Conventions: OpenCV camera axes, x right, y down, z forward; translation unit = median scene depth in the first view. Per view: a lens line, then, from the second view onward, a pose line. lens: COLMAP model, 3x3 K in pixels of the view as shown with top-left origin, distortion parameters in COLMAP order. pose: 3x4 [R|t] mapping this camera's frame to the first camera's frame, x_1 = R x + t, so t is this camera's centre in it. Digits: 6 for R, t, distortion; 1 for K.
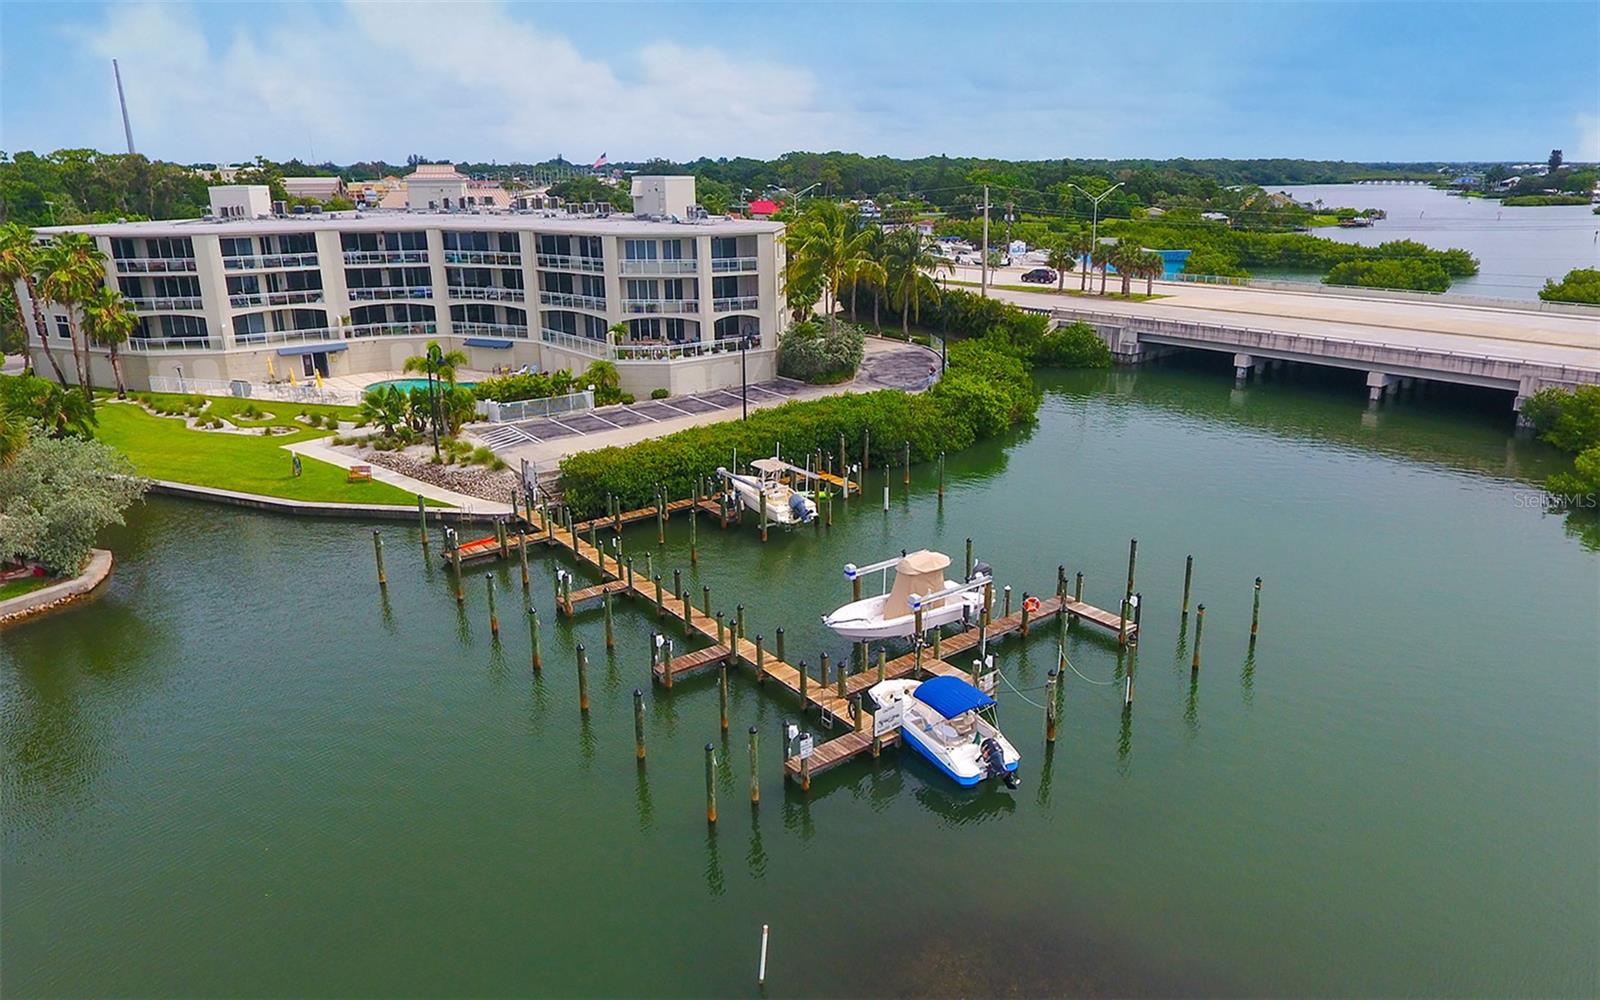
lens RADIAL K [[1054.0, 0, 848.5], [0, 1054.0, 490.0], [0, 0, 1]] dist [-0.004716, 0.006378]
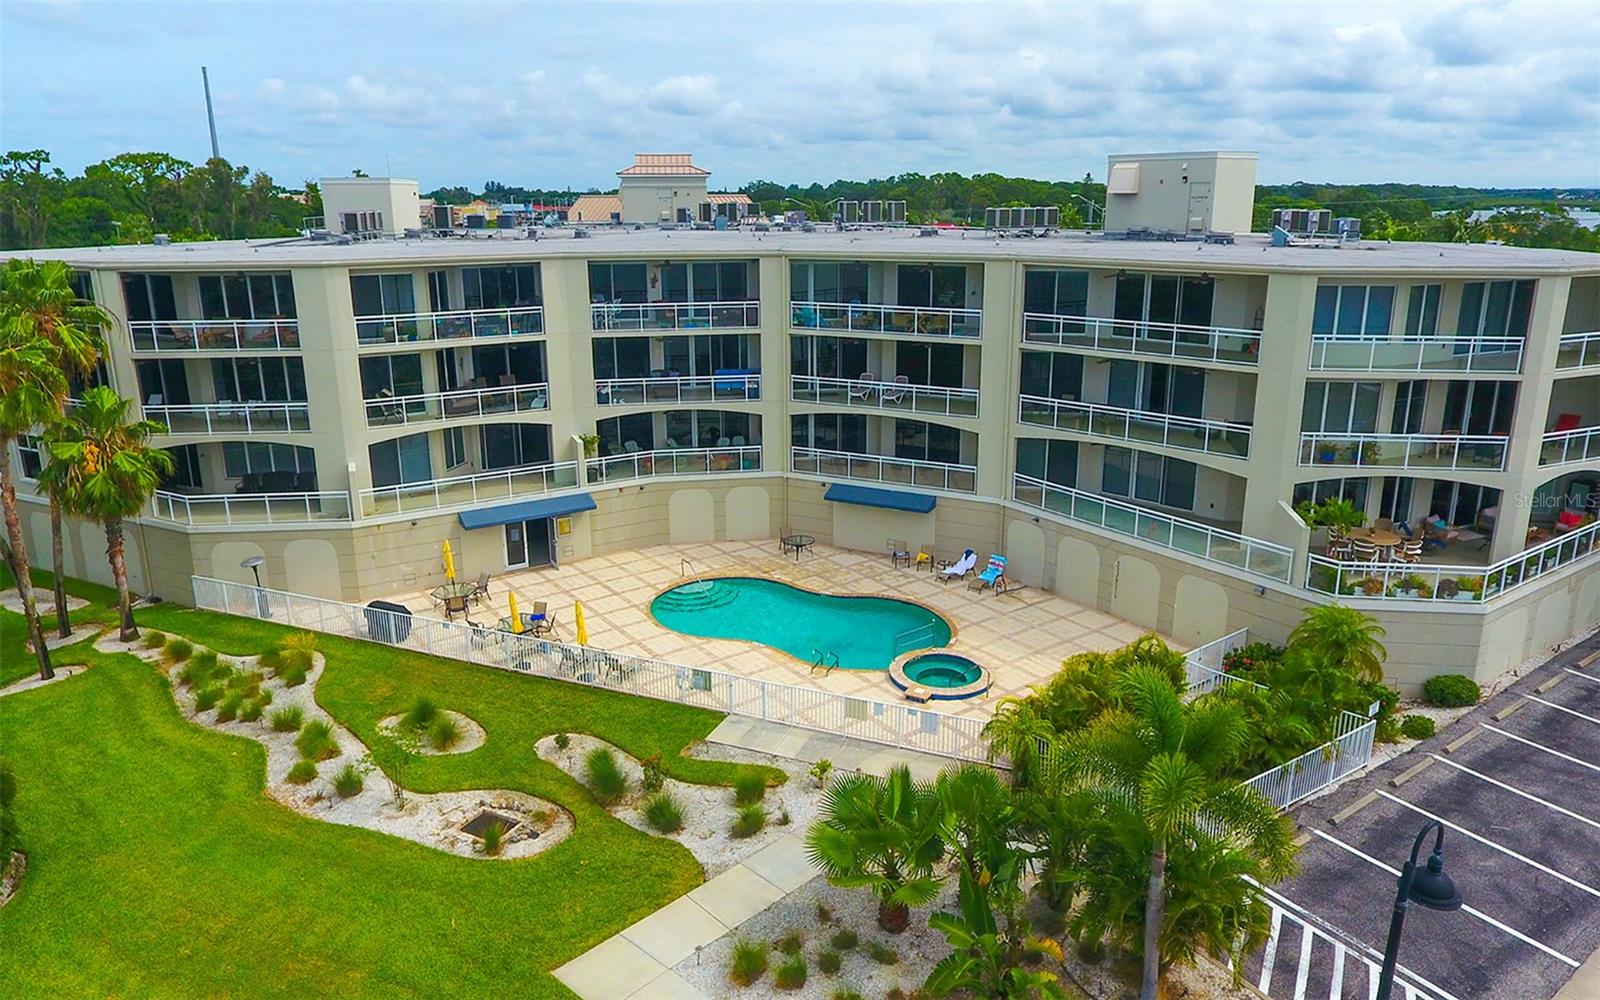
lens RADIAL K [[1054.0, 0, 796.5], [0, 1054.0, 487.5], [0, 0, 1]] dist [-0.004716, 0.006378]
pose [[0.995436, 0.022723, -0.092688, -0.356869], [-0.025248, 0.999339, -0.026160, -0.139108], [0.092032, 0.028381, 0.995352, 0.560497]]
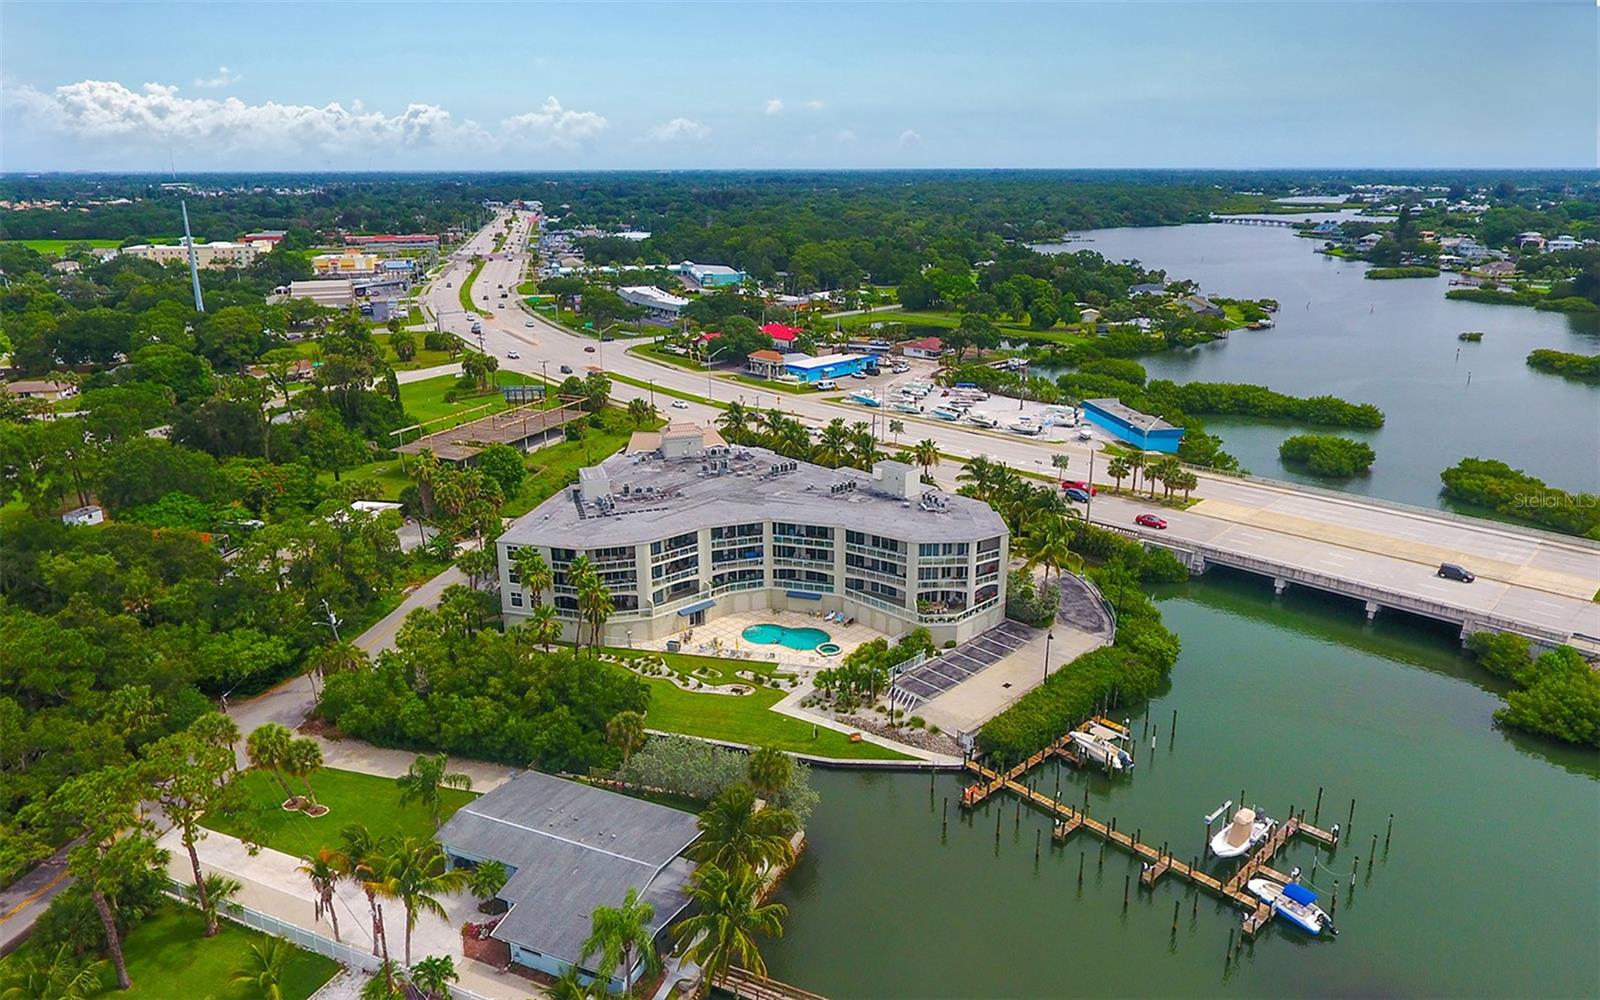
lens RADIAL K [[1054.0, 0, 811.3], [0, 1054.0, 509.9], [0, 0, 1]] dist [-0.004716, 0.006378]
pose [[0.996070, -0.025647, 0.084777, -0.484867], [0.024289, 0.999560, 0.017013, -0.304849], [-0.085176, -0.014887, 0.996255, -0.524595]]
